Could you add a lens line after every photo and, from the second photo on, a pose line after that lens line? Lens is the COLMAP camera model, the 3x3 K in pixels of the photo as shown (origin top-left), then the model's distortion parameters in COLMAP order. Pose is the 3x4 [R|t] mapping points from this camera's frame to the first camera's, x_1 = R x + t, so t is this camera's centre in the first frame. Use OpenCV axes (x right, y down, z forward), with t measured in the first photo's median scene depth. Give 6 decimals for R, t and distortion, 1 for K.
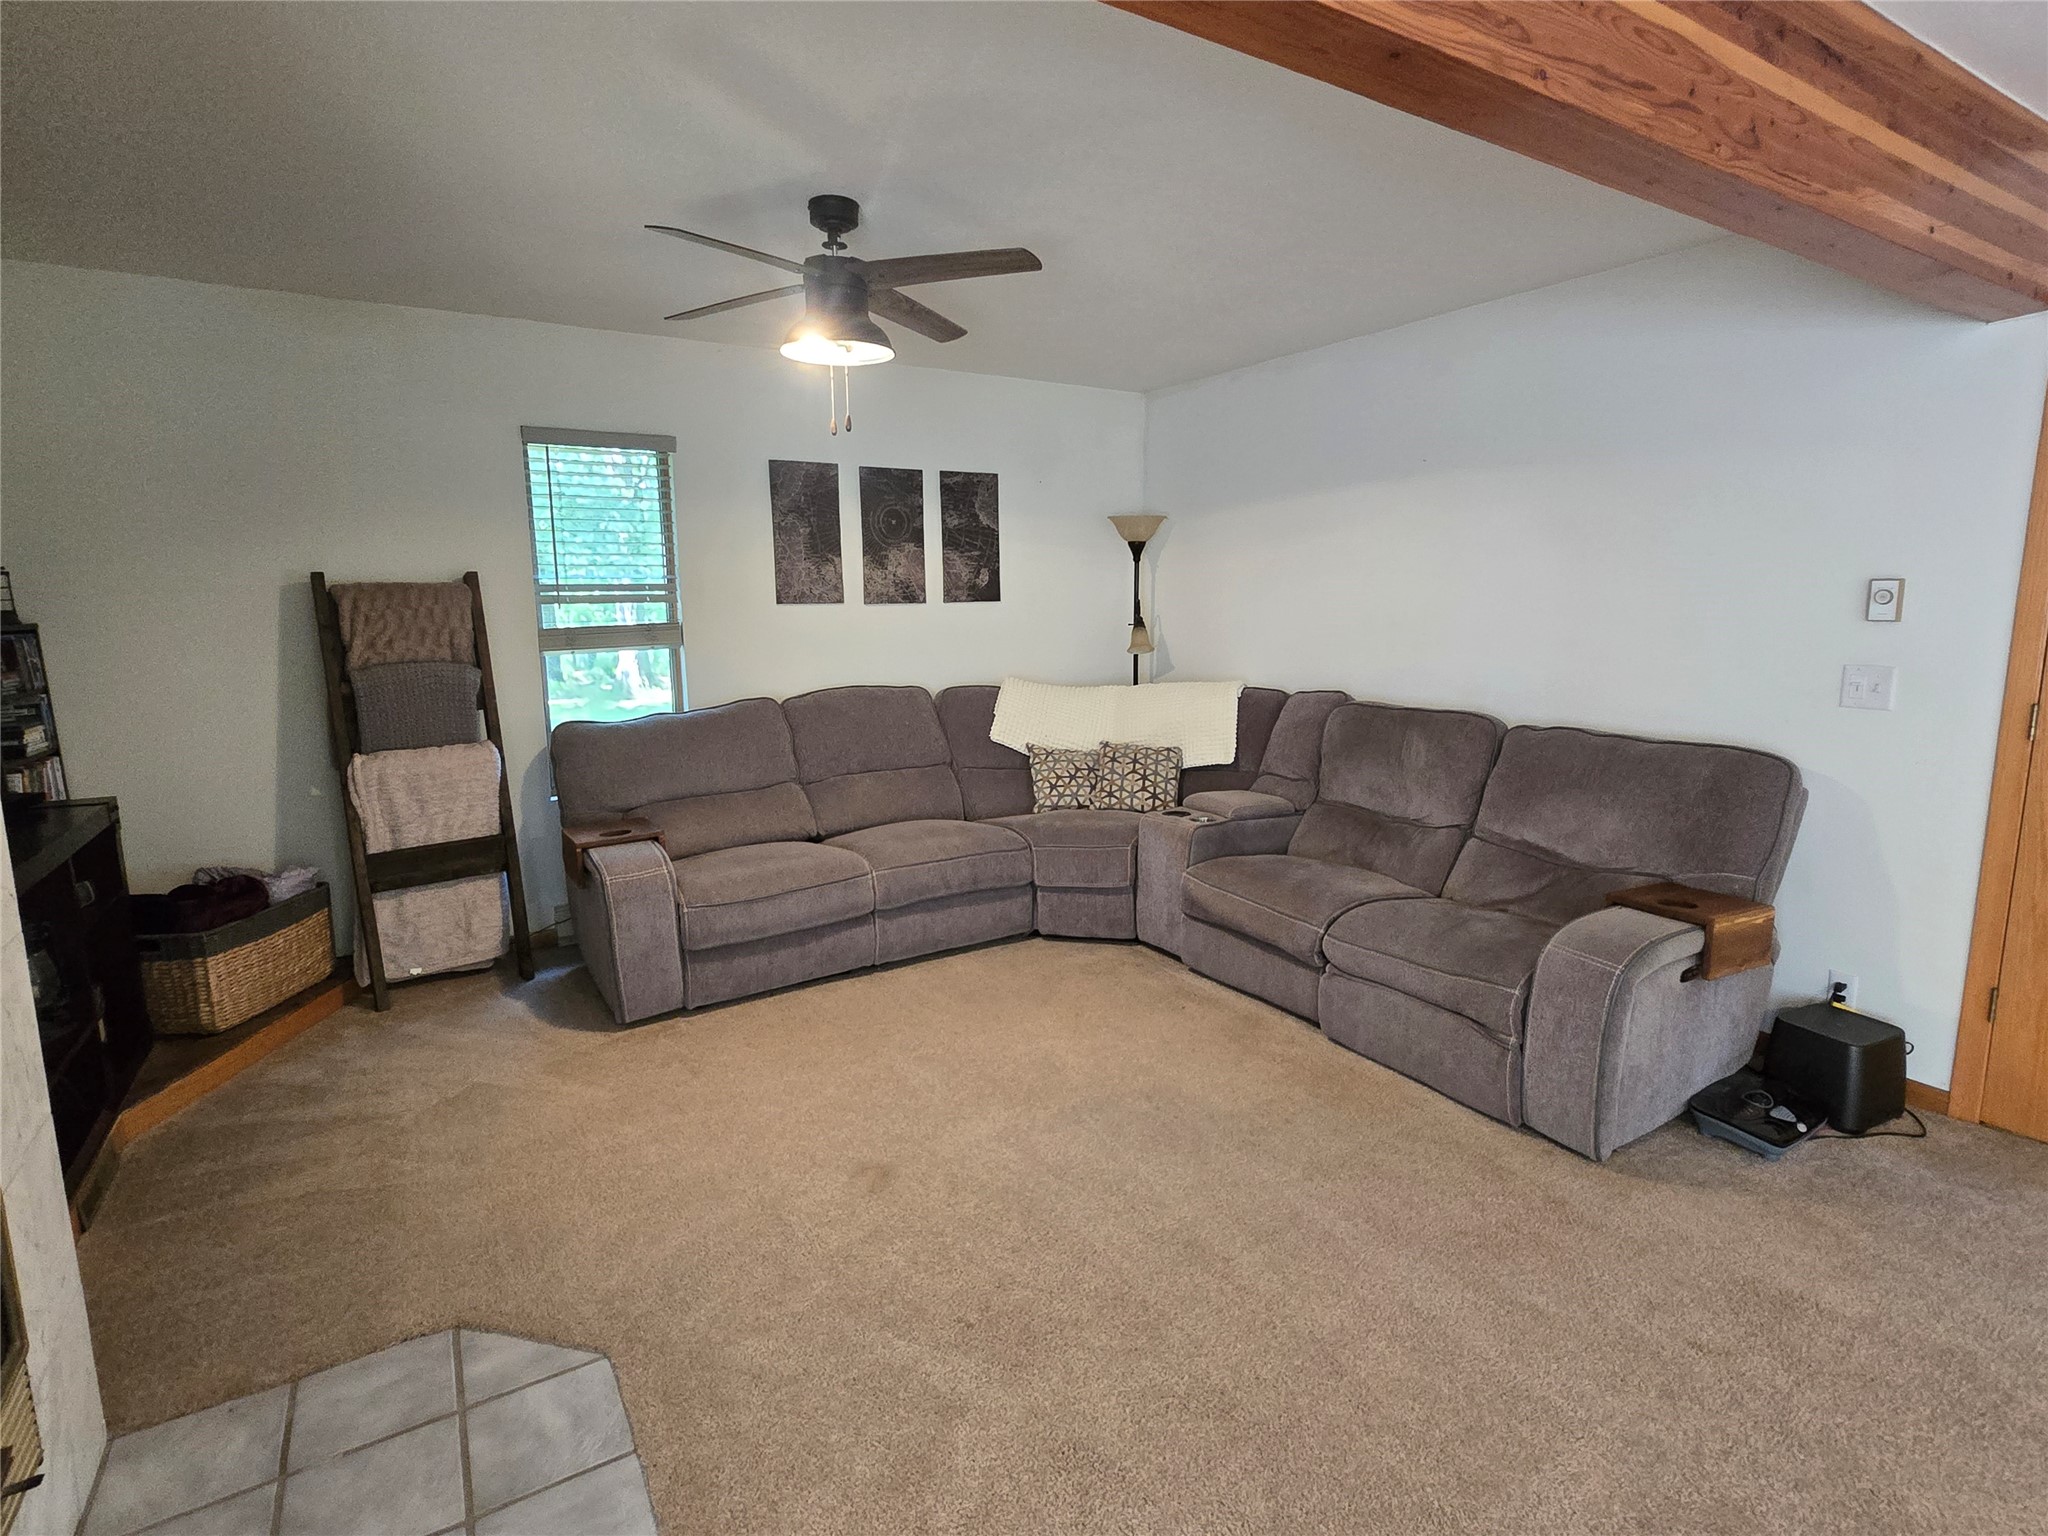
lens RADIAL K [[1025.7, 0, 1036.2], [0, 1025.7, 754.1], [0, 0, 1]] dist [-0.008544, -0.000020]
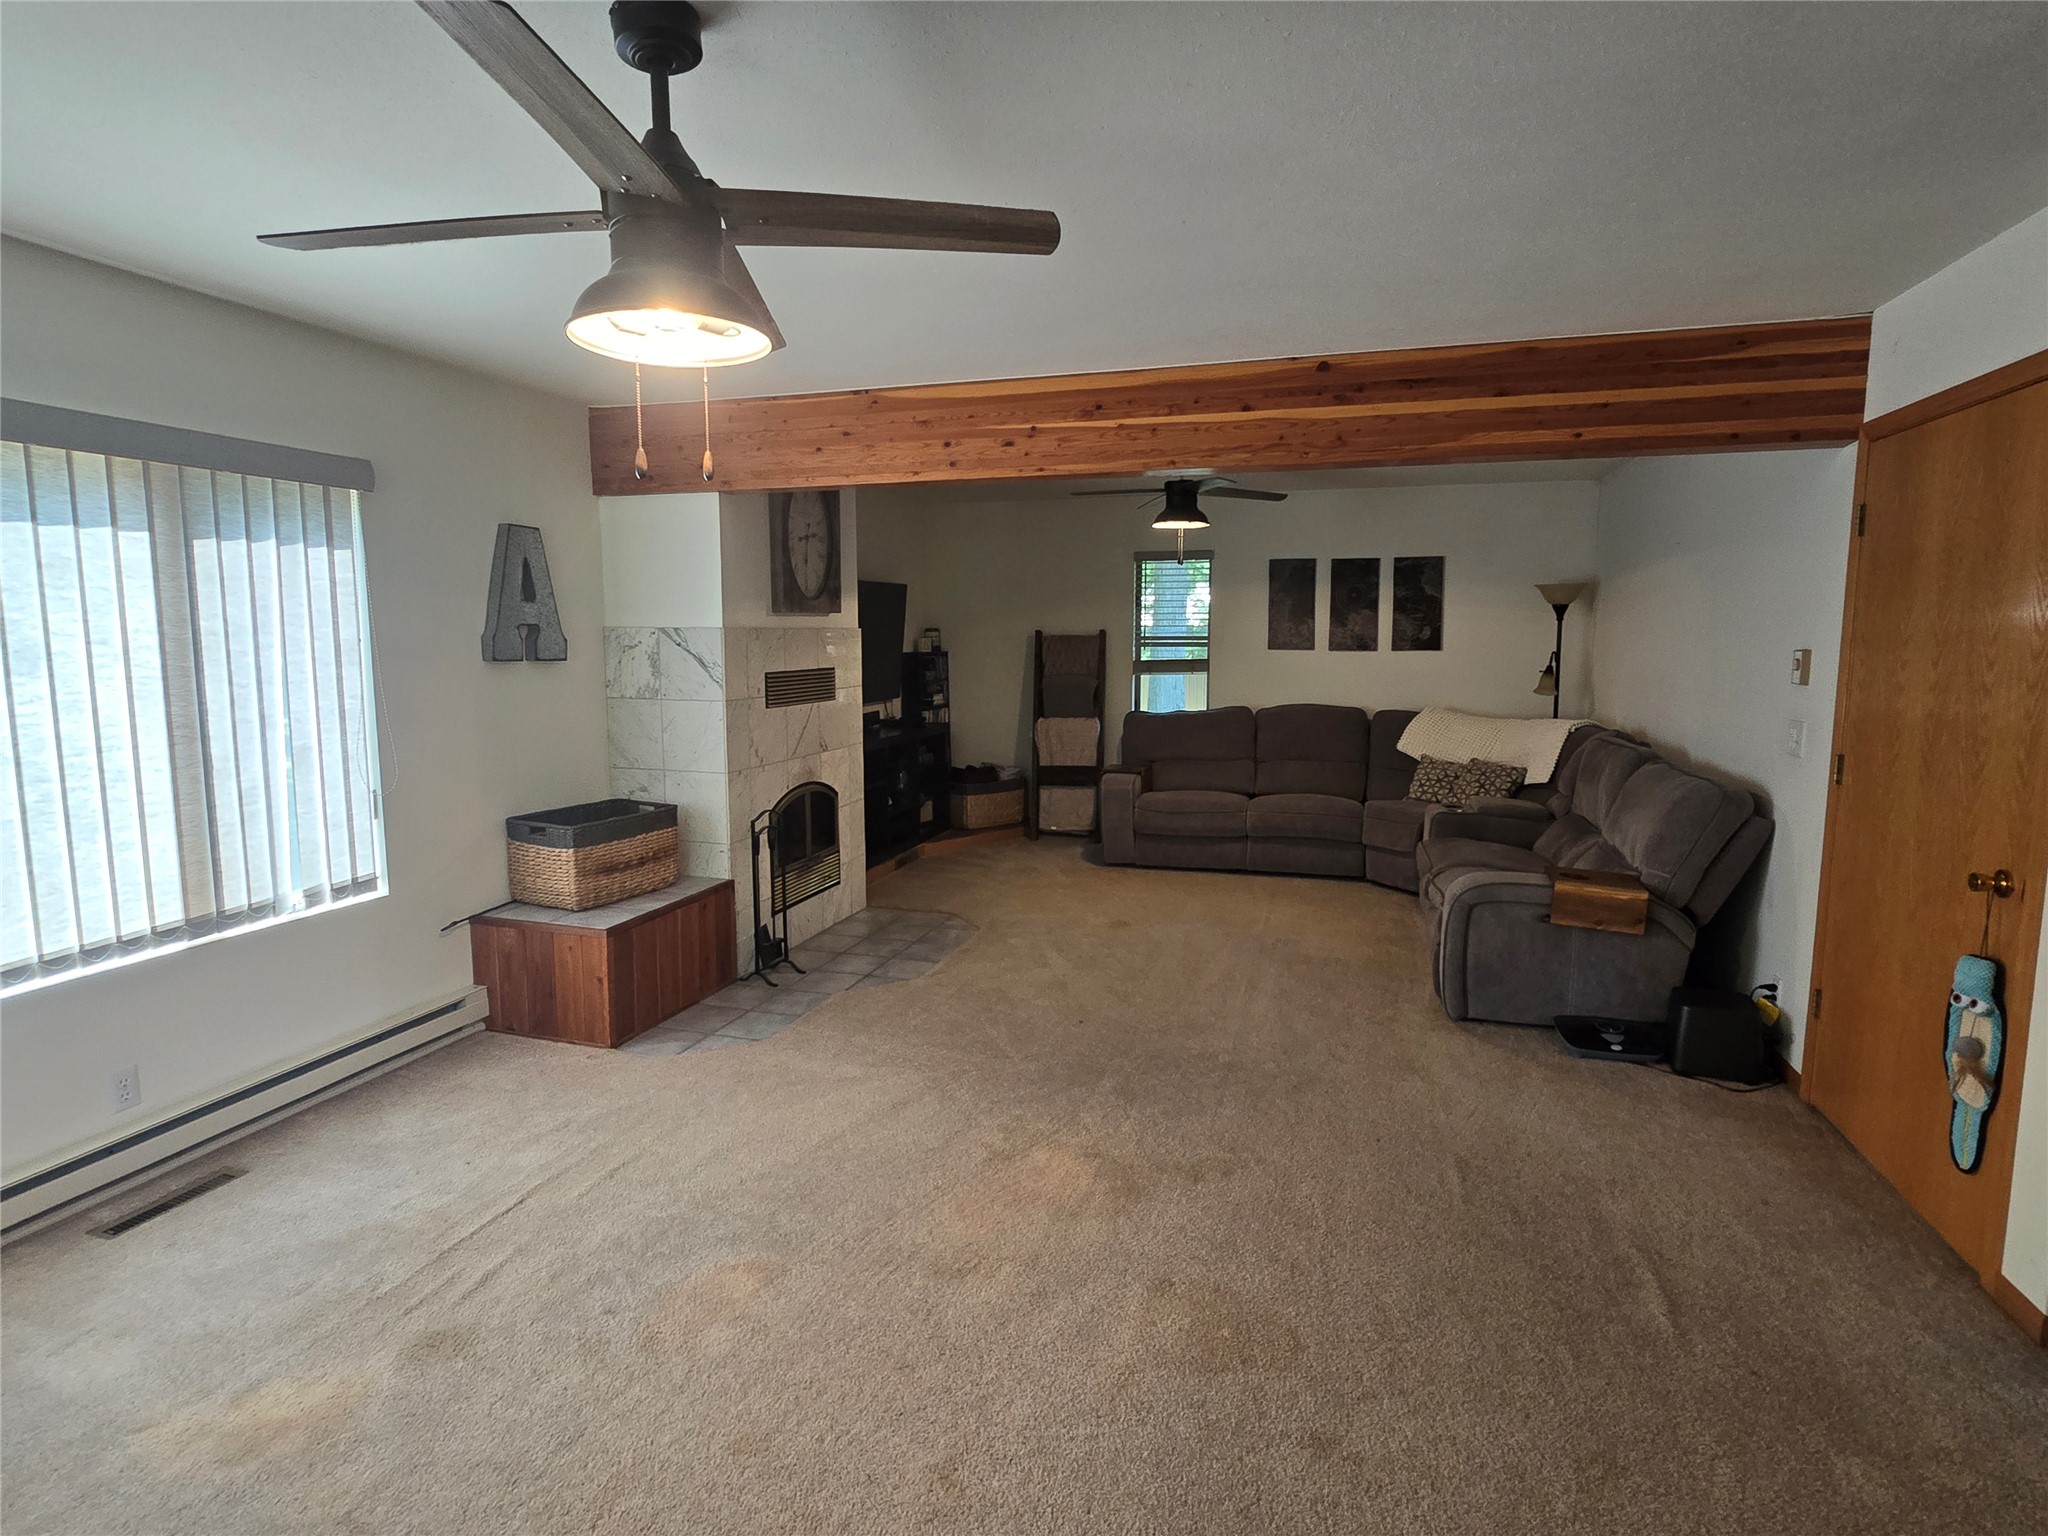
lens RADIAL K [[1025.7, 0, 1019.0], [0, 1025.7, 764.0], [0, 0, 1]] dist [-0.008544, -0.000020]
pose [[0.641110, 0.104880, -0.760249, 0.747599], [-0.124071, 0.991751, 0.032189, 0.027031], [0.757354, 0.073688, 0.648834, -0.316567]]
